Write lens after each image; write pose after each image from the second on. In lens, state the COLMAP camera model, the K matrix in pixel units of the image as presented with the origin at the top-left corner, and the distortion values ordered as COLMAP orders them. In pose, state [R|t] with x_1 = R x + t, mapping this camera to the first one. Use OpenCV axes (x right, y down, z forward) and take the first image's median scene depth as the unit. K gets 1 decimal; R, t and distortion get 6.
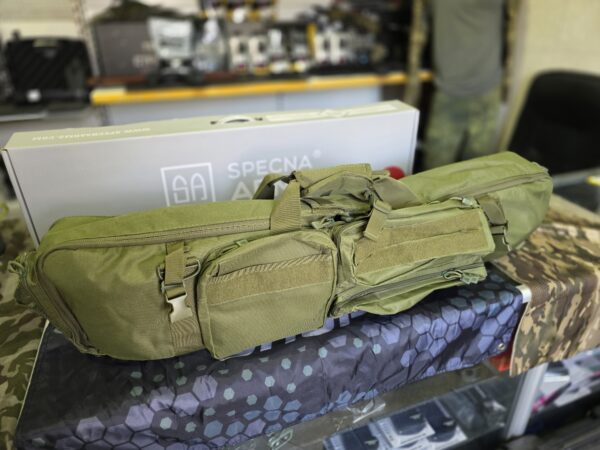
lens RADIAL K [[415.8, 0, 301.5], [0, 415.8, 234.3], [0, 0, 1]] dist [0.022256, -0.025237]
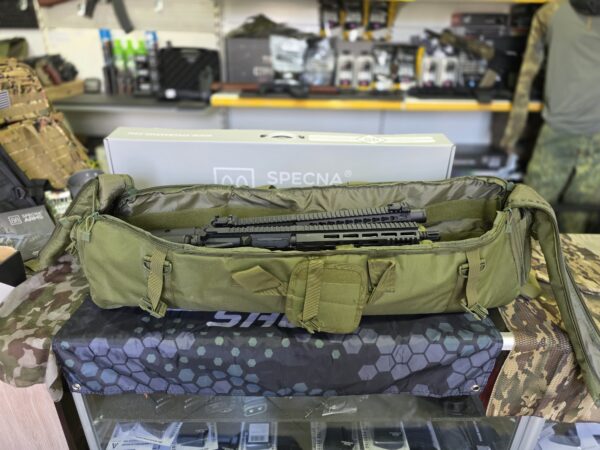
lens RADIAL K [[415.8, 0, 300.1], [0, 415.8, 228.8], [0, 0, 1]] dist [0.022256, -0.025237]
pose [[0.940774, 0.180592, -0.286935, 0.272526], [-0.187493, 0.982260, 0.003484, -0.028958], [0.282473, 0.050520, 0.957944, -0.100207]]
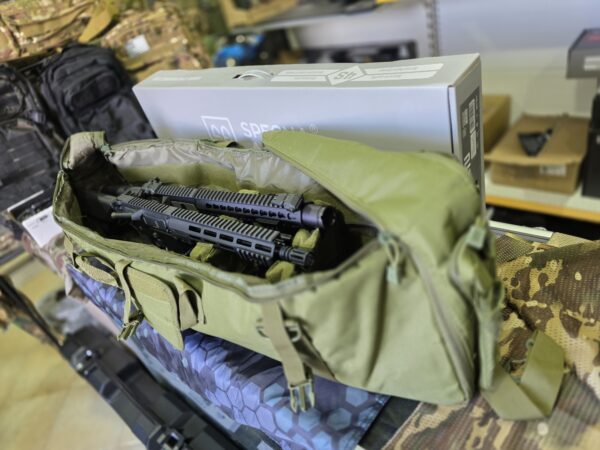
lens RADIAL K [[415.8, 0, 308.3], [0, 415.8, 228.9], [0, 0, 1]] dist [0.022256, -0.025237]
pose [[0.483061, 0.412047, -0.772573, 0.734975], [-0.160307, 0.909055, 0.384604, -0.332140], [0.860787, -0.061938, 0.505183, 0.610584]]
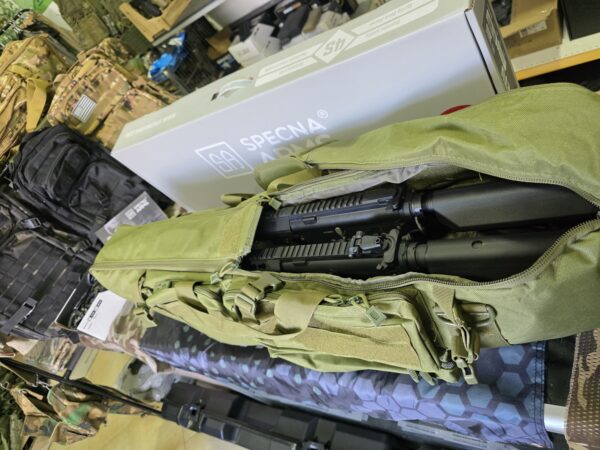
lens RADIAL K [[415.8, 0, 305.1], [0, 415.8, 229.1], [0, 0, 1]] dist [0.022256, -0.025237]
pose [[0.628299, 0.224282, -0.744942, 0.617033], [0.252856, 0.846684, 0.468177, -0.381160], [0.735734, -0.482518, 0.475260, 0.557421]]
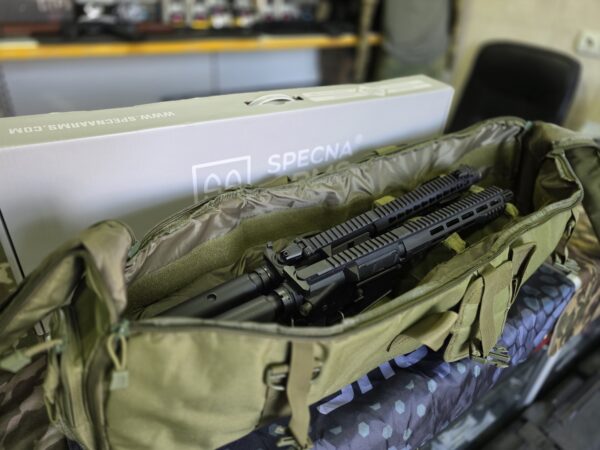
lens RADIAL K [[415.8, 0, 300.7], [0, 415.8, 227.7], [0, 0, 1]] dist [0.022256, -0.025237]
pose [[0.965866, -0.066289, 0.250418, -0.317128], [0.044833, 0.994892, 0.090443, -0.098267], [-0.255135, -0.076128, 0.963904, 0.194609]]
